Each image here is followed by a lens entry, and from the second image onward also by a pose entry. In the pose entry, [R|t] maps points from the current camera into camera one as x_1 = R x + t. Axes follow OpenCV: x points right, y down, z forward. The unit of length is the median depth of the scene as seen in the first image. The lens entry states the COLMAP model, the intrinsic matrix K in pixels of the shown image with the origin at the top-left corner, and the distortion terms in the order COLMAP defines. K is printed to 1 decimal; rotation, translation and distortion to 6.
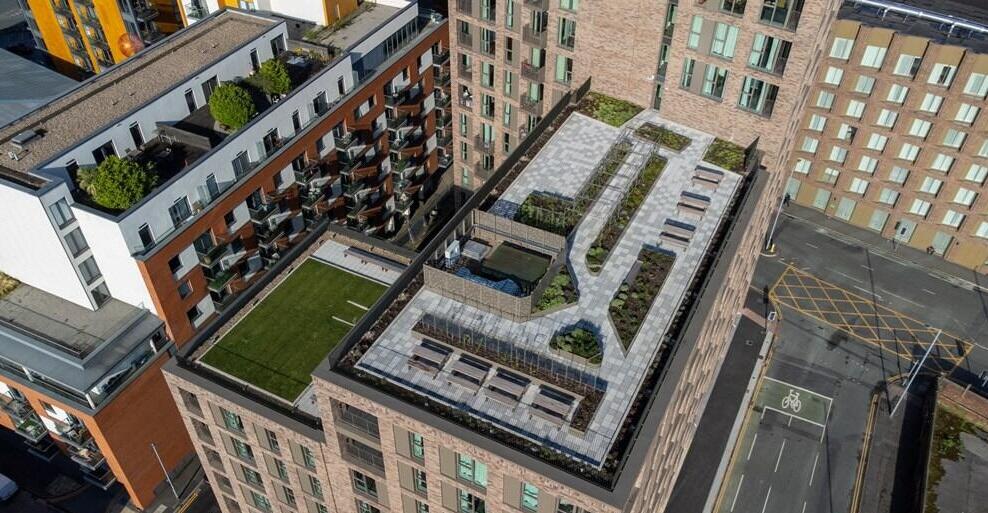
lens RADIAL K [[767.3, 0, 478.5], [0, 767.3, 257.8], [0, 0, 1]] dist [0.065596, 0.005952]
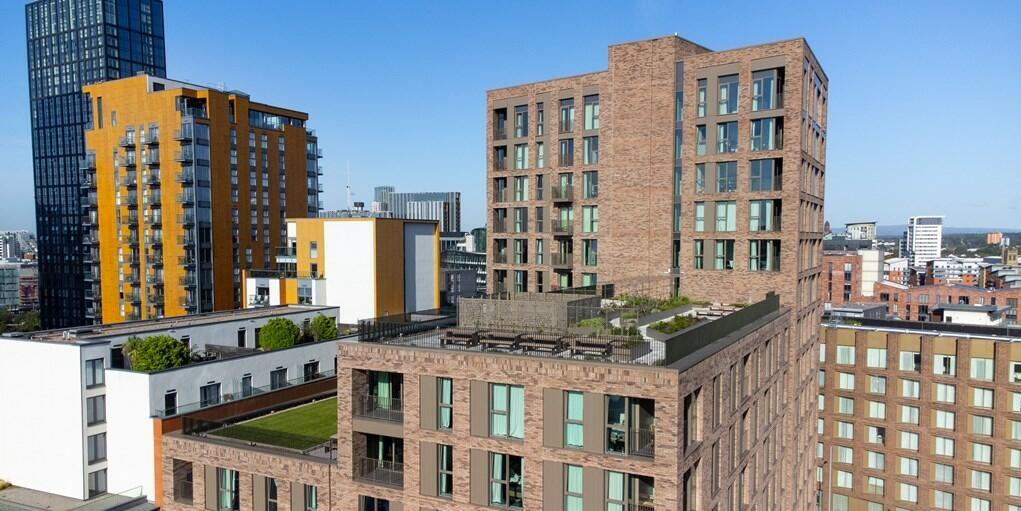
lens RADIAL K [[750.6, 0, 510.0], [0, 750.6, 281.2], [0, 0, 1]] dist [0.064983, 0.000427]
pose [[0.999975, 0.007137, 0.000226, -0.004511], [-0.005437, 0.781666, -0.623674, 0.442107], [-0.004628, 0.623656, 0.781685, 0.156837]]
